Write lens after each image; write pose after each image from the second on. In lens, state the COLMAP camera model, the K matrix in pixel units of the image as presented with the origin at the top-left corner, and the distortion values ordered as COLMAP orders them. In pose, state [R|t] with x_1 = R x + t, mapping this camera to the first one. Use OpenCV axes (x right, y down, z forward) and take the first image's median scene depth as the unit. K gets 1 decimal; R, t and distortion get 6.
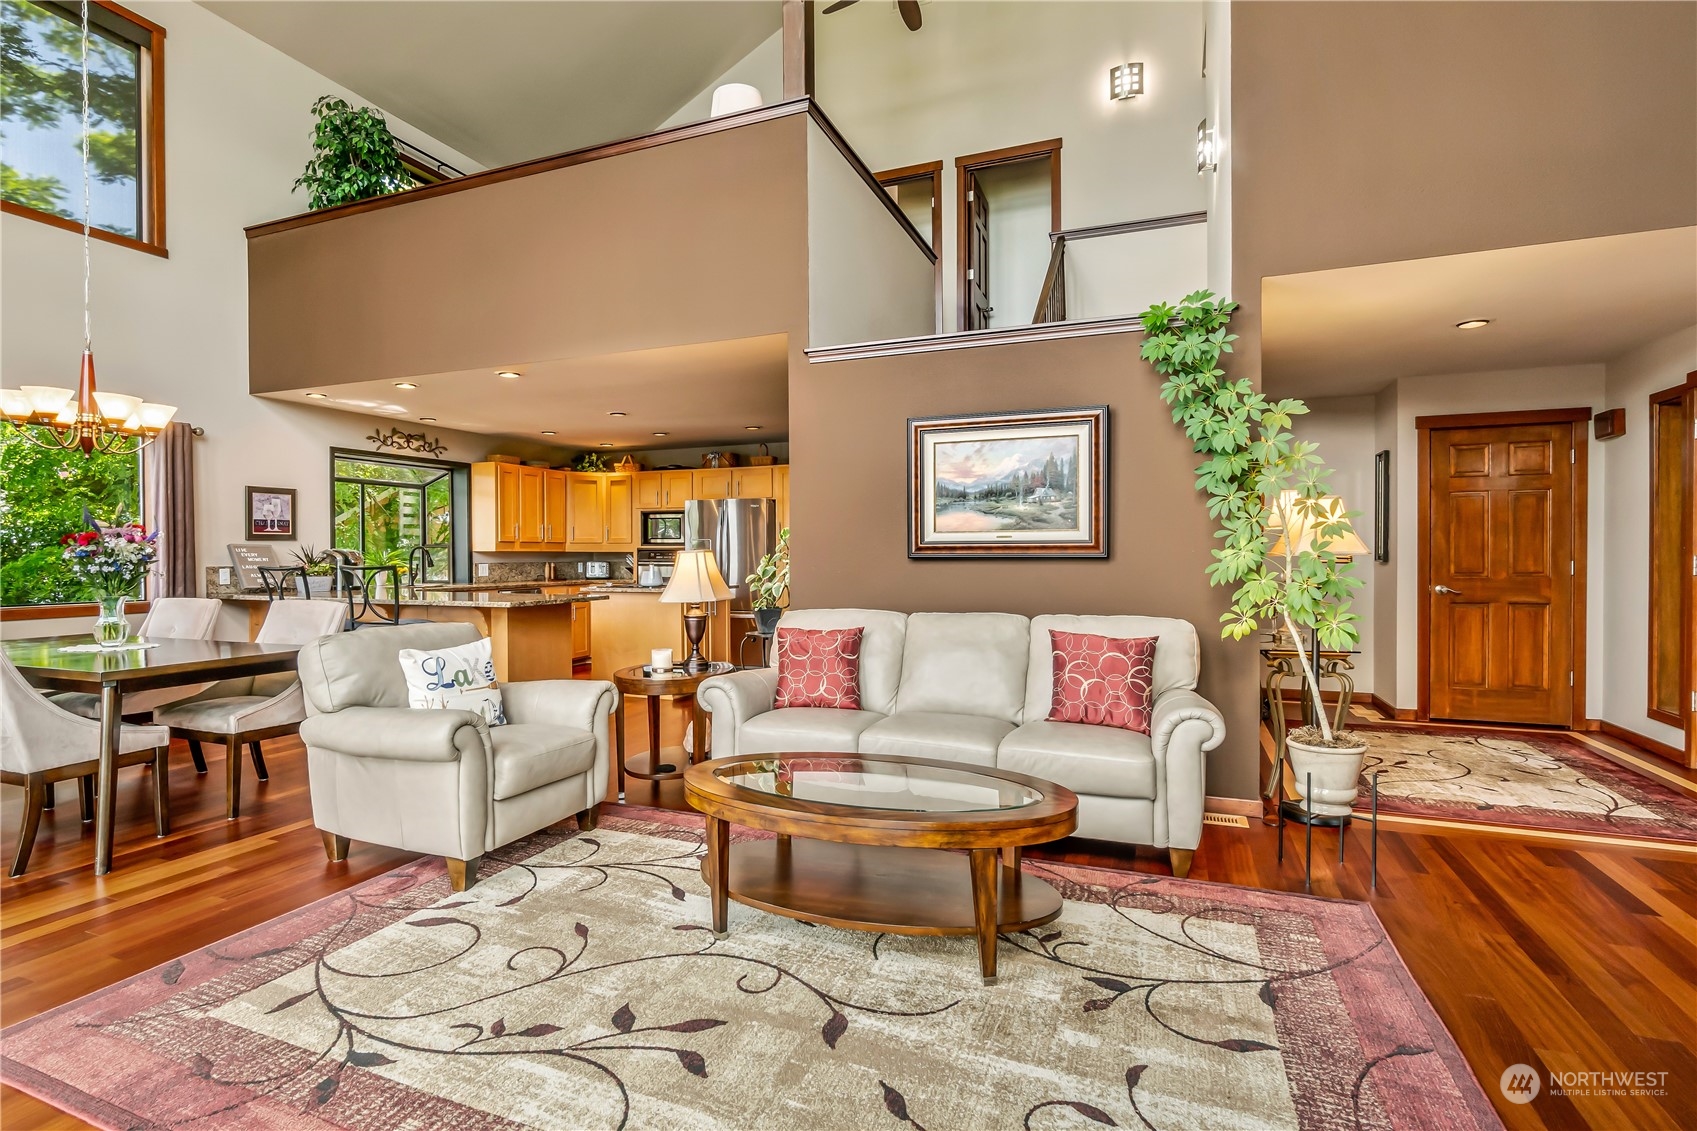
lens RADIAL K [[765.3, 0, 859.1], [0, 765.3, 567.0], [0, 0, 1]] dist [-0.006686, 0.002198]
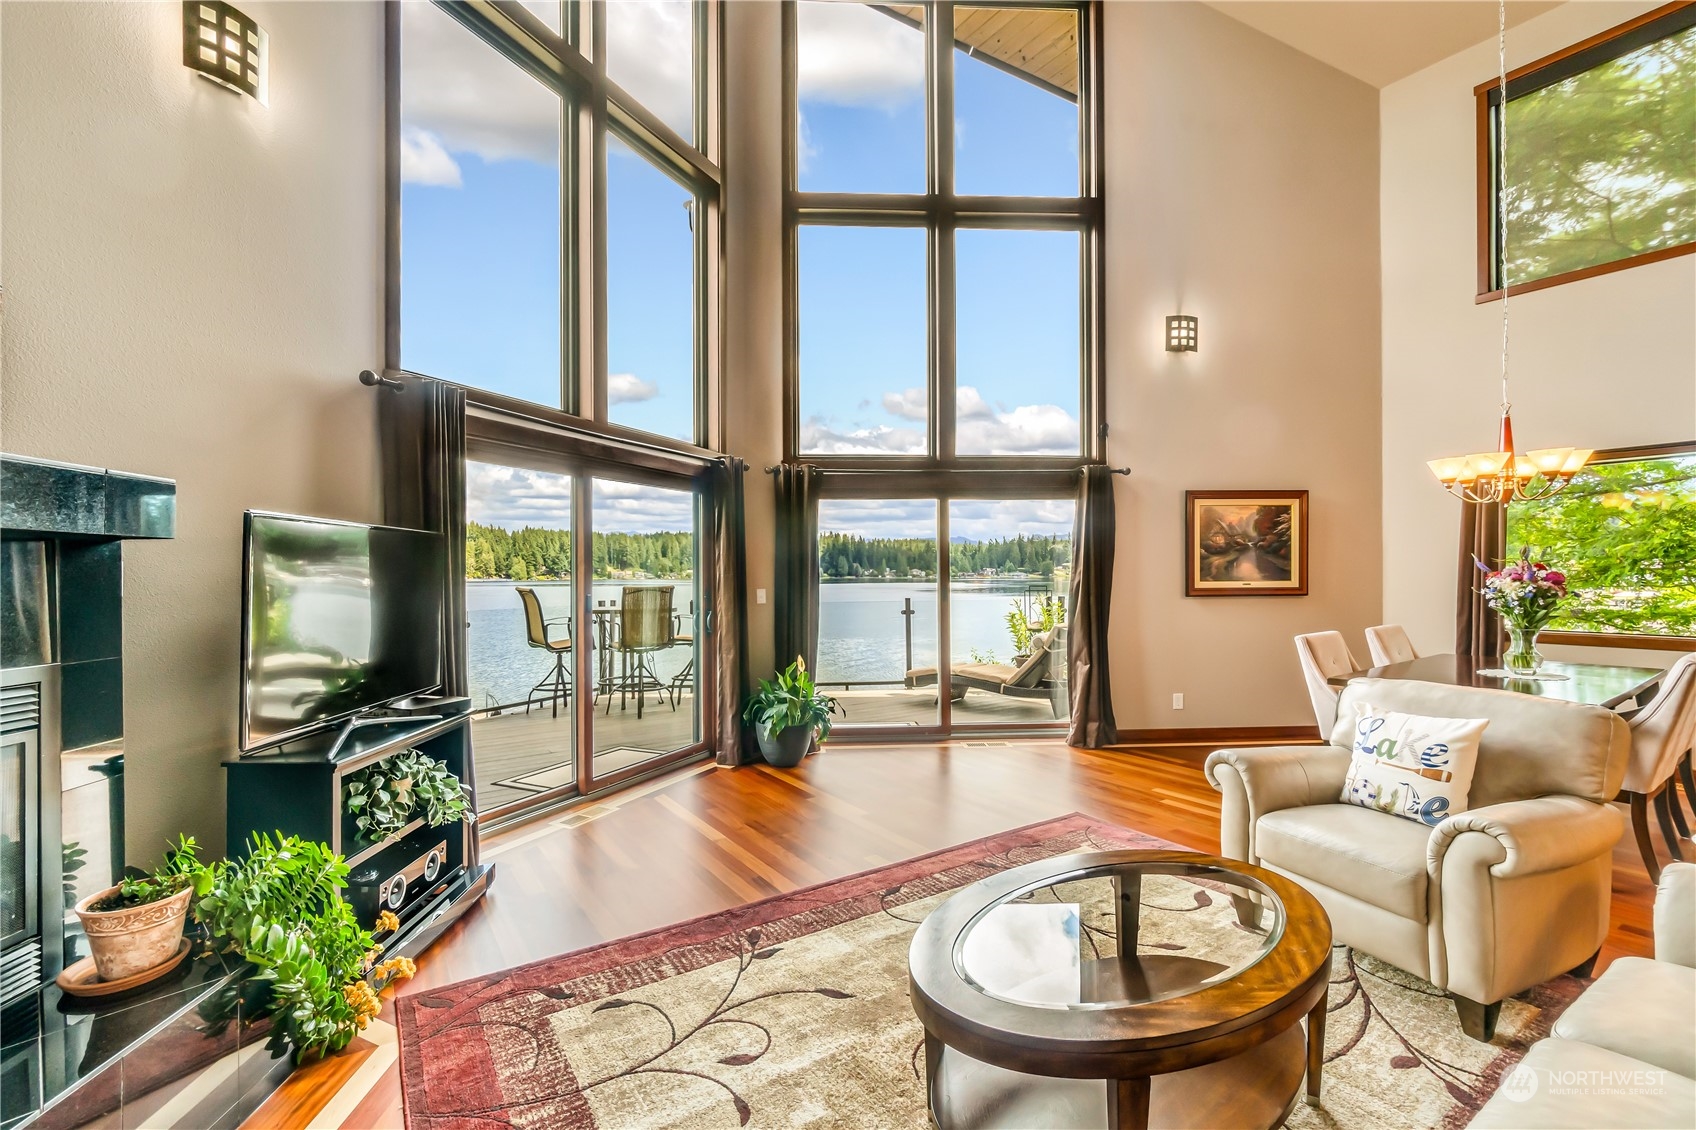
lens RADIAL K [[737.8, 0, 841.6], [0, 737.8, 574.9], [0, 0, 1]] dist [0.008972, 0.000423]
pose [[-0.600844, 0.003877, -0.799357, 0.738400], [-0.004541, 0.999956, 0.008263, -0.090129], [0.799353, 0.008594, -0.600800, 1.147264]]
